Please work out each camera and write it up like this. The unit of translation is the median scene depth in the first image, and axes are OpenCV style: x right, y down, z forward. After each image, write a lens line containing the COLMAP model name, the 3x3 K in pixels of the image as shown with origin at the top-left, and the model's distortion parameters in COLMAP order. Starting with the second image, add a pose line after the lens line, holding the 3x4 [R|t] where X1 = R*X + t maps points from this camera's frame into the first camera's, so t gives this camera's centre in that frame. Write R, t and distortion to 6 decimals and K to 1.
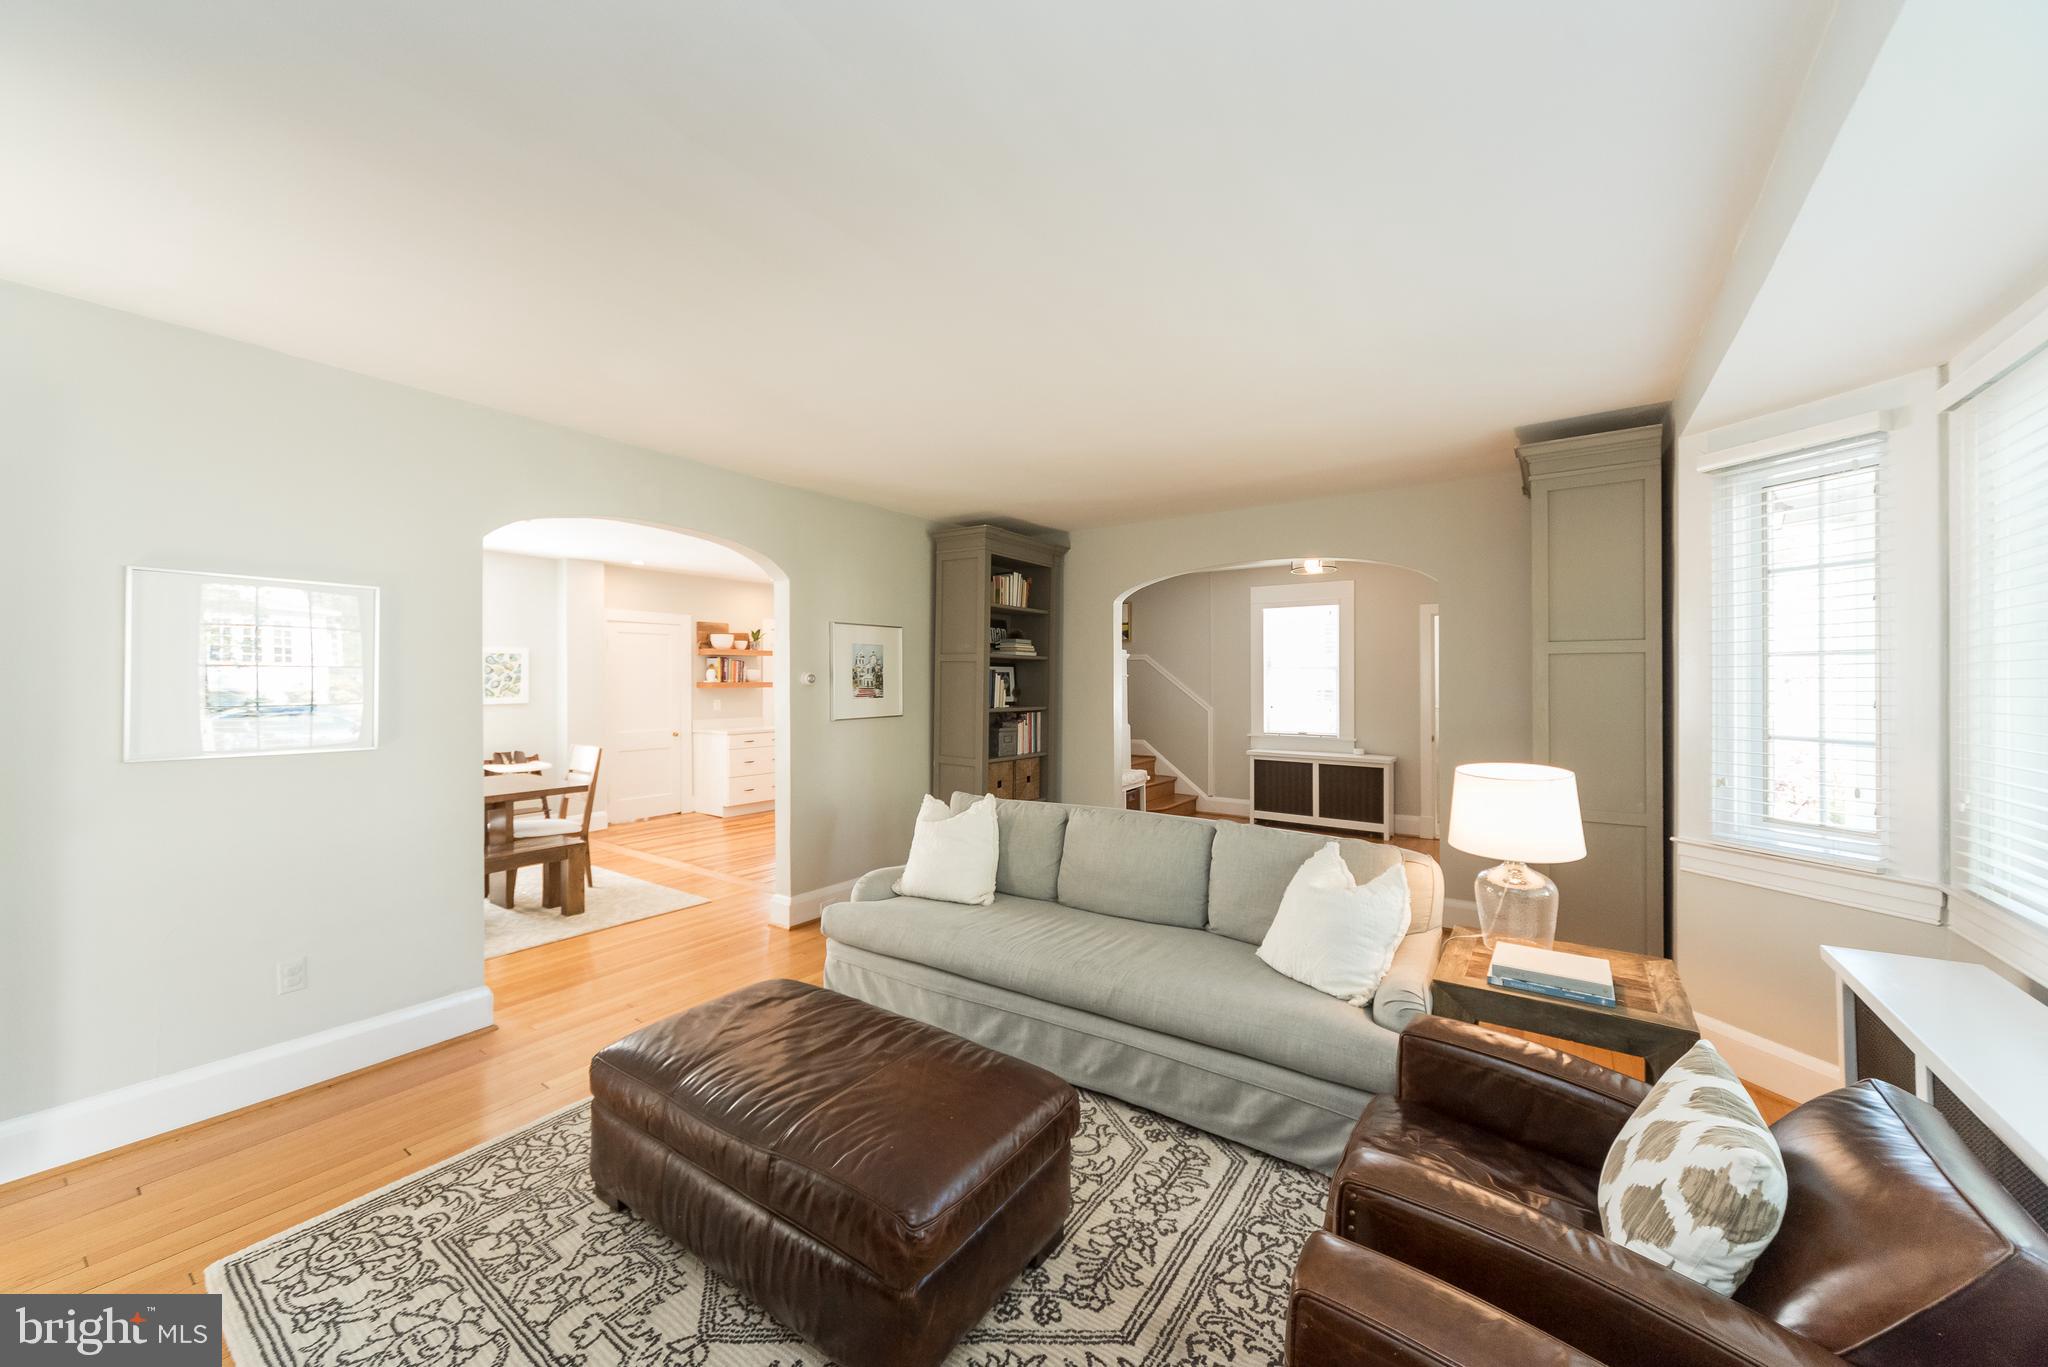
lens RADIAL K [[751.5, 0, 1026.0], [0, 751.5, 671.8], [0, 0, 1]] dist [0.001564, 0.000068]
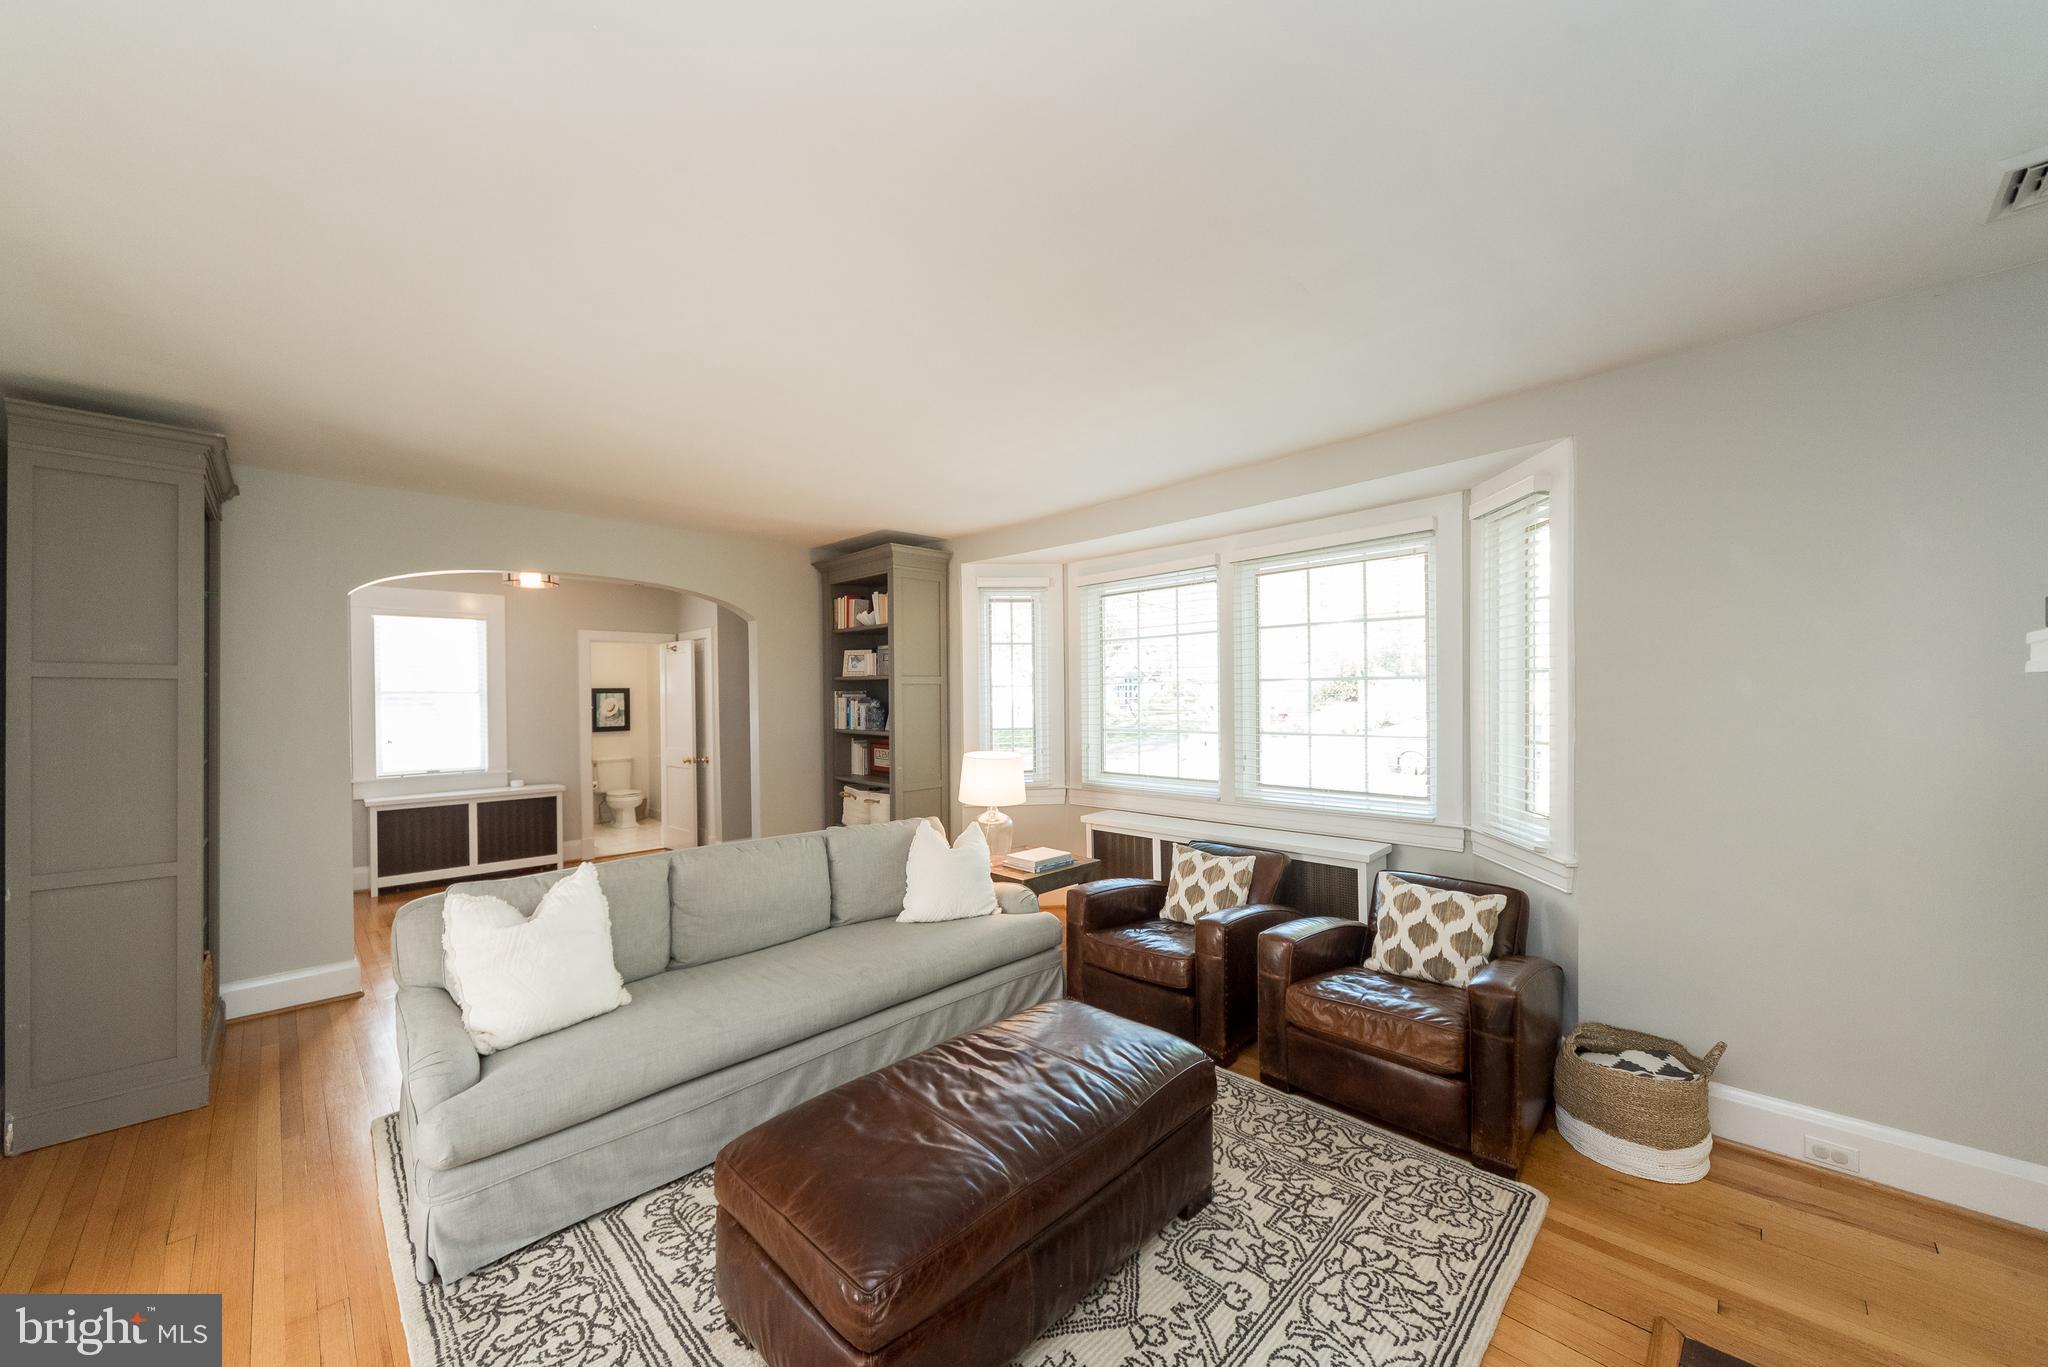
lens RADIAL K [[751.5, 0, 1027.0], [0, 751.5, 696.3], [0, 0, 1]] dist [0.001564, 0.000068]
pose [[0.178692, -0.003583, 0.983899, -0.796186], [0.003984, 0.999988, 0.002918, -0.001258], [-0.983897, 0.003398, 0.178704, 0.506162]]
